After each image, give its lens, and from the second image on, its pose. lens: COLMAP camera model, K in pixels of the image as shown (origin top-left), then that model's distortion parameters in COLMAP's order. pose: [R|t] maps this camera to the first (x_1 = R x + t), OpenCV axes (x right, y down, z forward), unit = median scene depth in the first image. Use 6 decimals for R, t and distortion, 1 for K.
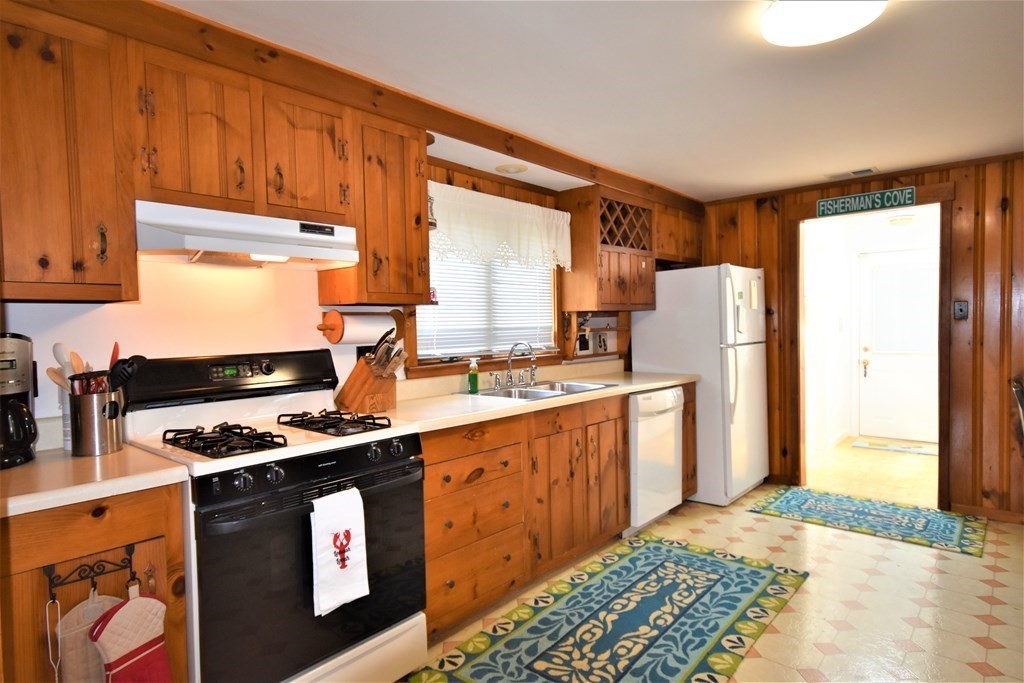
lens RADIAL K [[562.8, 0, 509.0], [0, 562.8, 341.2], [0, 0, 1]] dist [0.004450, -0.002659]
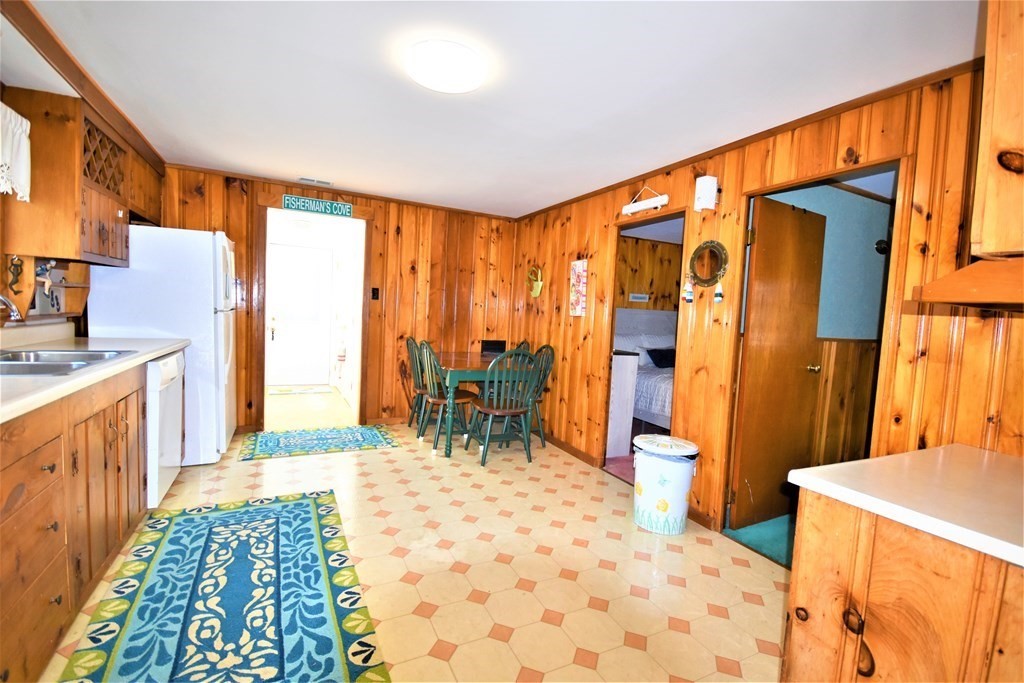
lens RADIAL K [[443.9, 0, 514.1], [0, 443.9, 342.5], [0, 0, 1]] dist [-0.034452, -0.002147]
pose [[0.347240, -0.022735, 0.937501, -0.242189], [-0.034274, 0.998730, 0.036914, 0.024521], [-0.937150, -0.044950, 0.346020, 0.268476]]
